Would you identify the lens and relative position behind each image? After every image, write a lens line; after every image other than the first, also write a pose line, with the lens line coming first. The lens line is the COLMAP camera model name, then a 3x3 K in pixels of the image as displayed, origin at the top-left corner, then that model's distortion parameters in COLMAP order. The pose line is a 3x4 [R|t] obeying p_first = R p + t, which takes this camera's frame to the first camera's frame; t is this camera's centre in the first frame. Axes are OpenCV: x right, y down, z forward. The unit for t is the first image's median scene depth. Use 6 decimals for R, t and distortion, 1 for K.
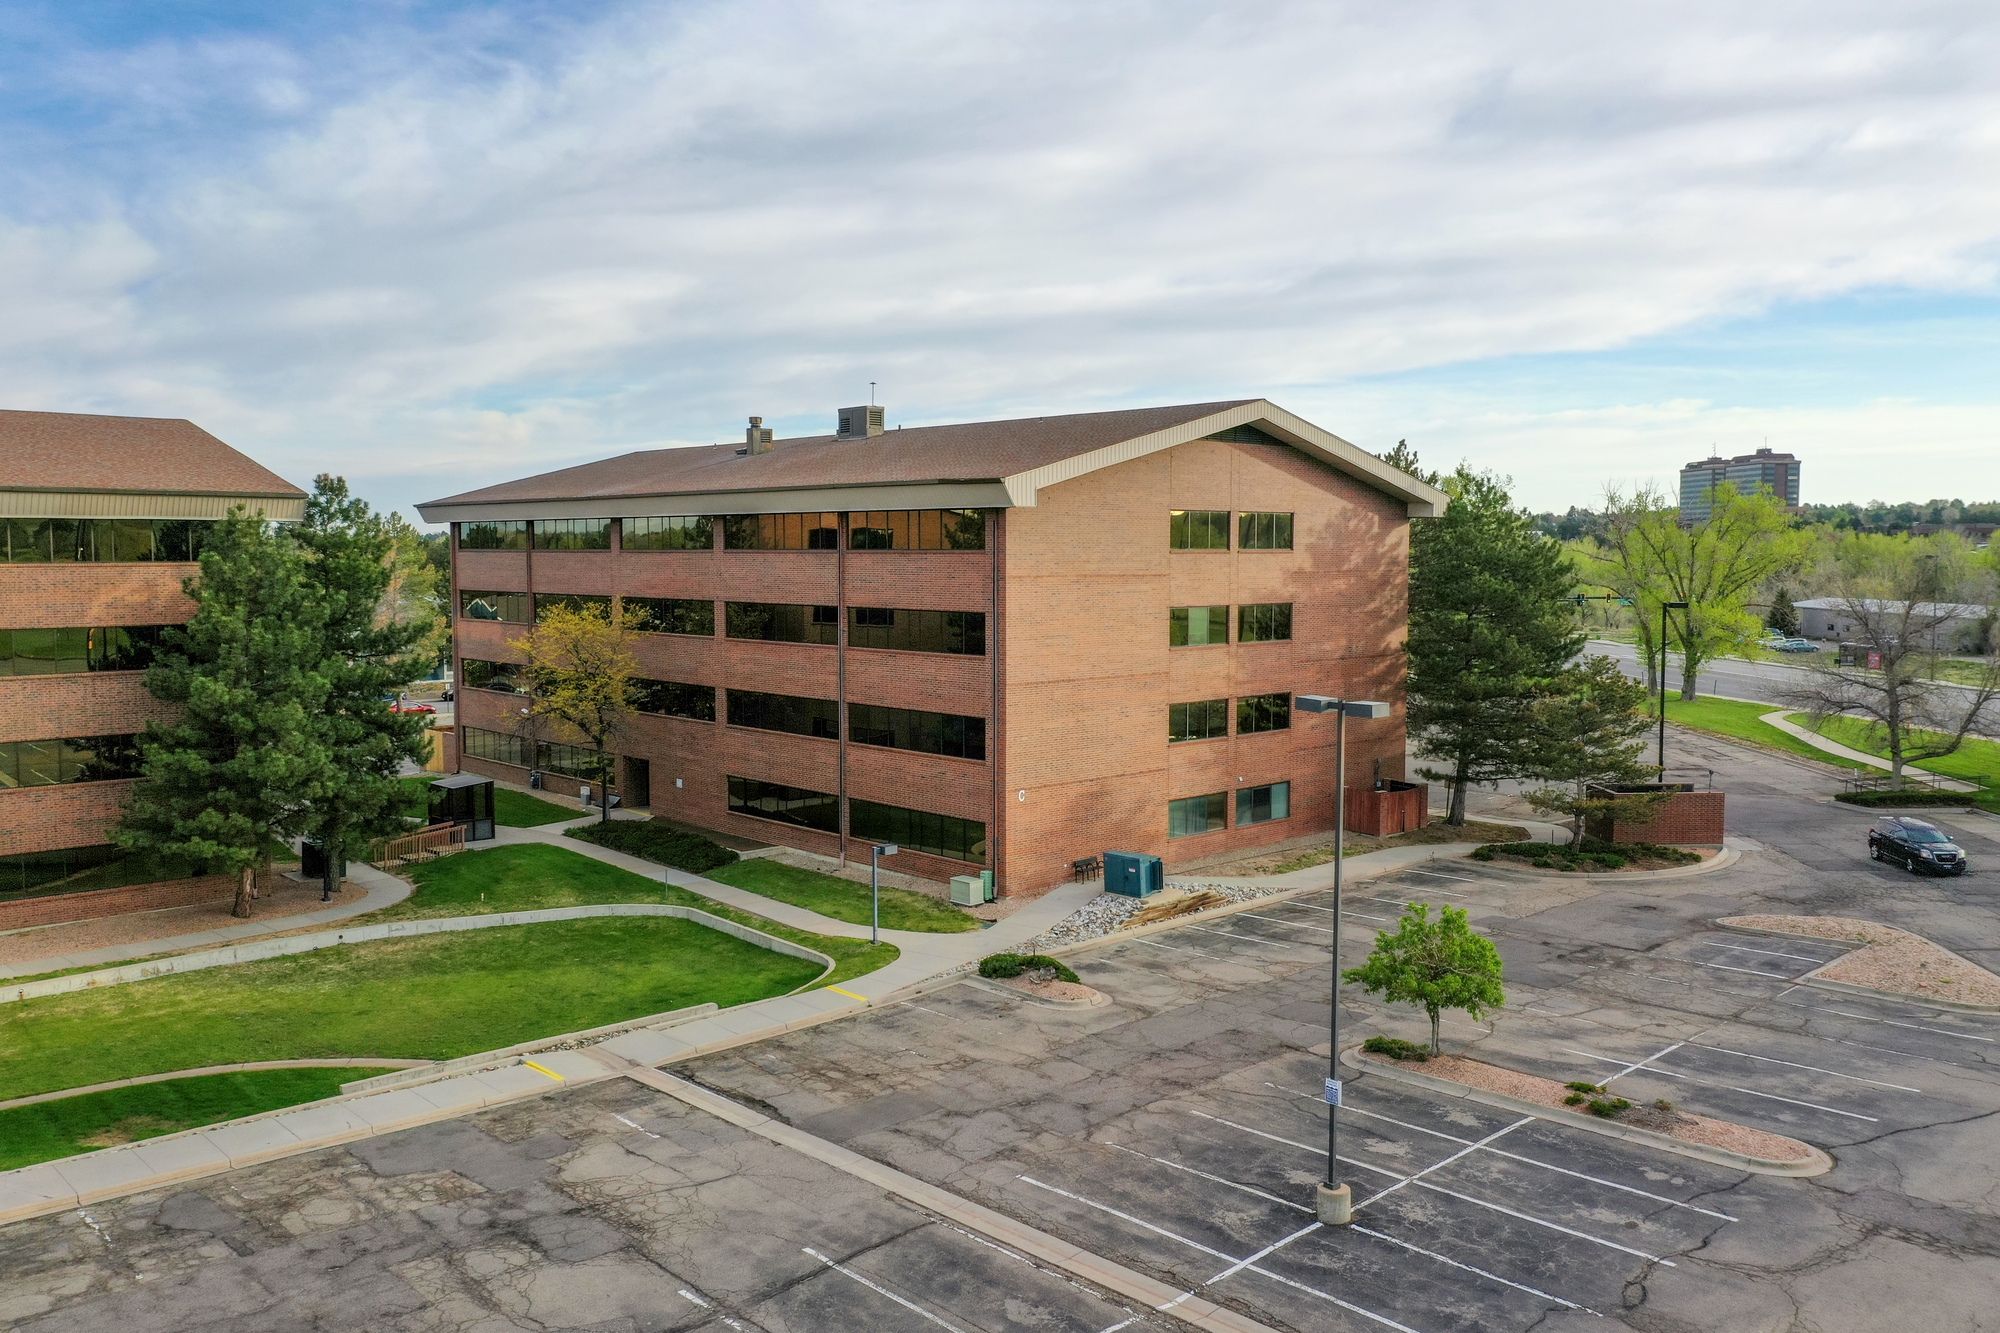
lens RADIAL K [[1610.9, 0, 1006.9], [0, 1610.9, 651.8], [0, 0, 1]] dist [-0.005367, -0.002684]
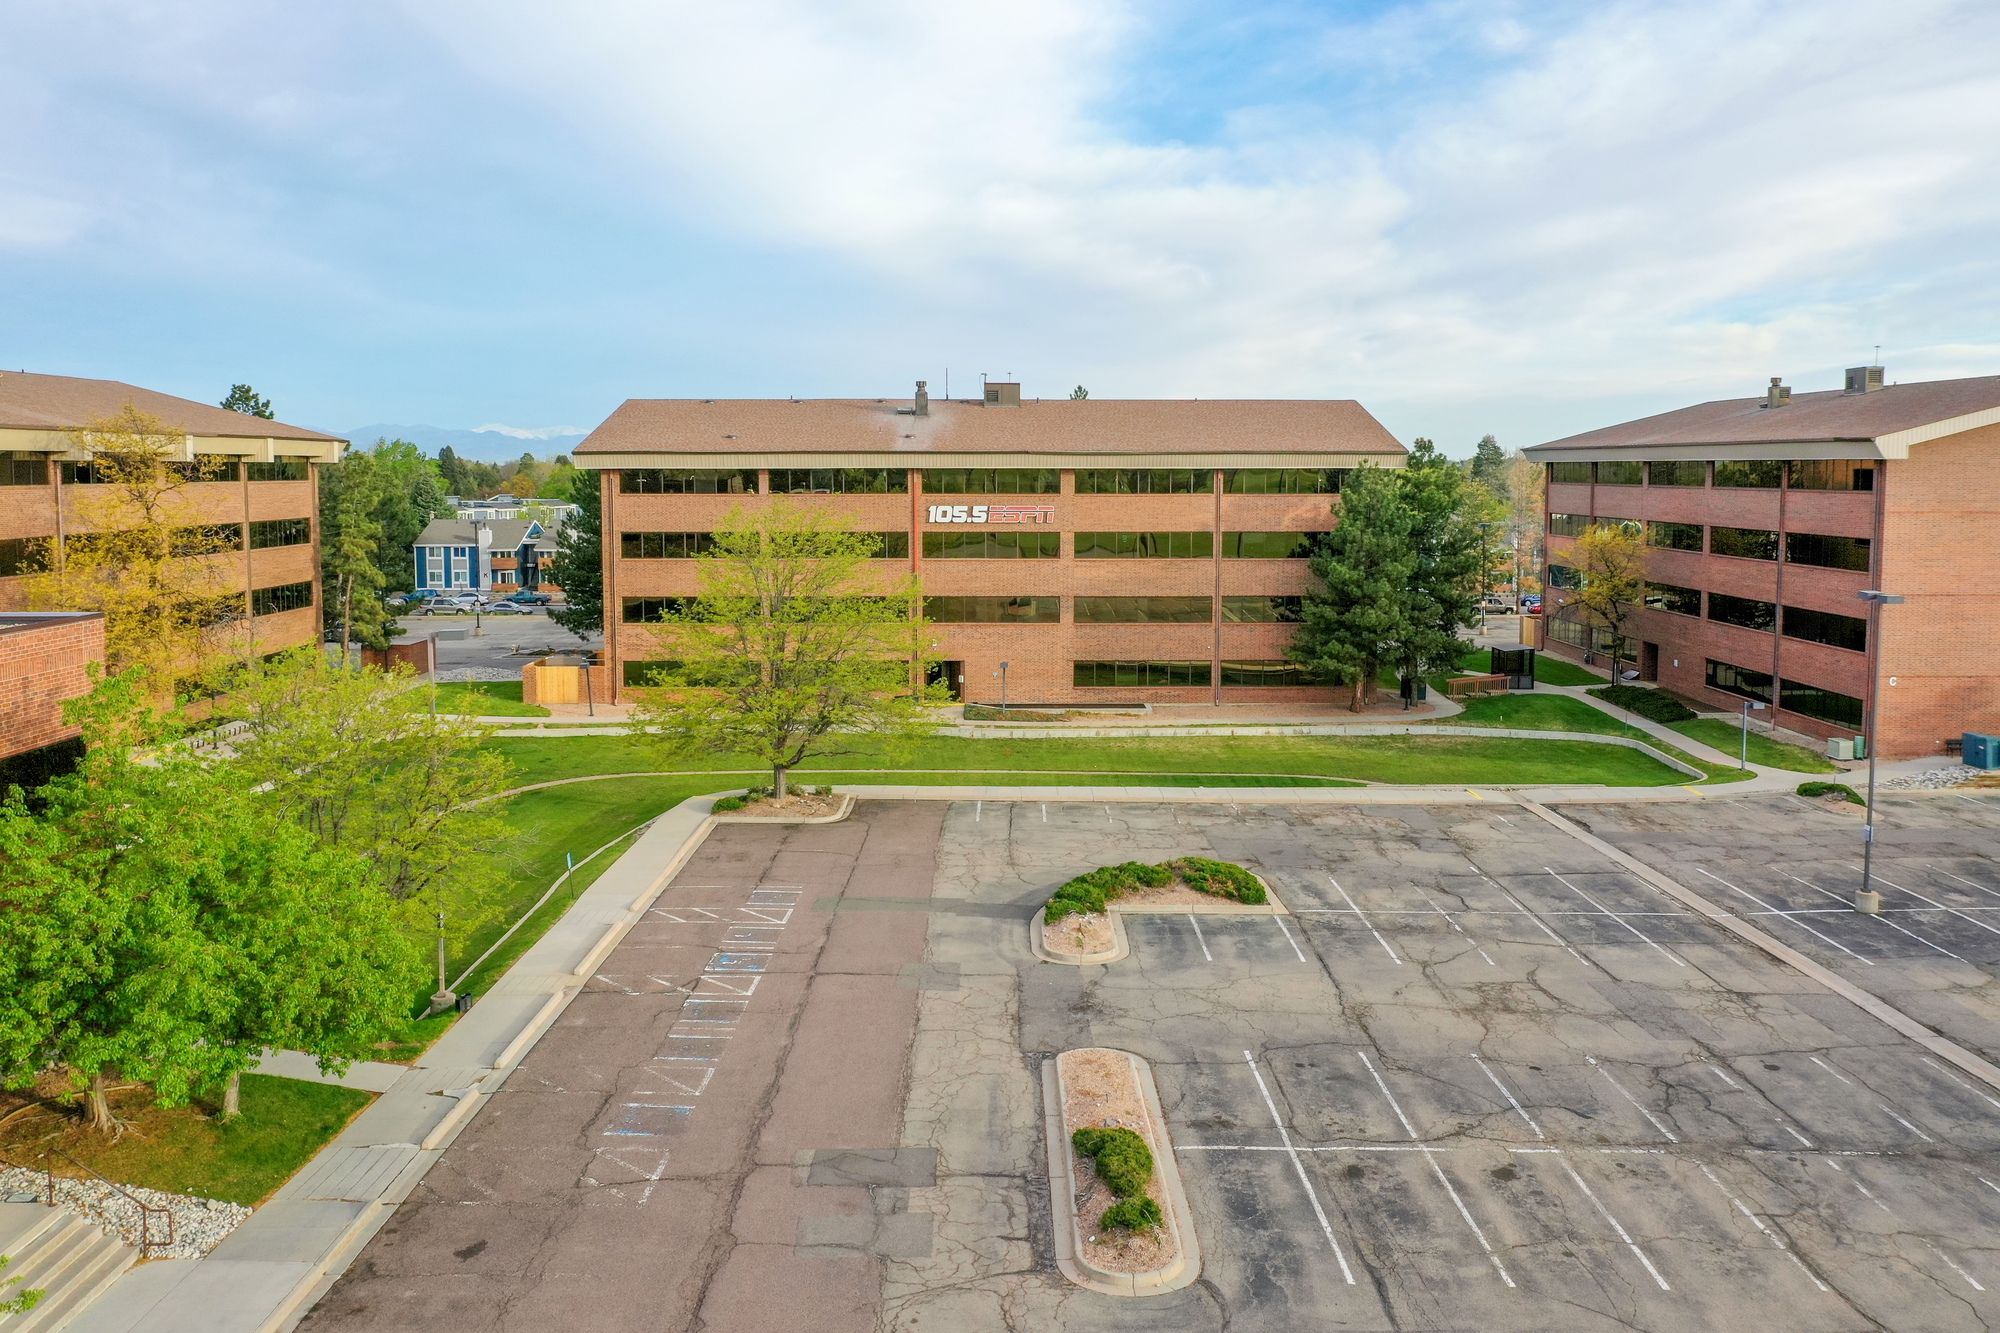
lens RADIAL K [[1583.0, 0, 1000.0], [0, 1583.0, 666.5], [0, 0, 1]] dist [-0.004679, -0.009489]
pose [[0.733737, 0.083729, -0.674255, 0.340914], [-0.042090, 0.996073, 0.077890, 0.008587], [0.678129, -0.028771, 0.734380, -0.425203]]
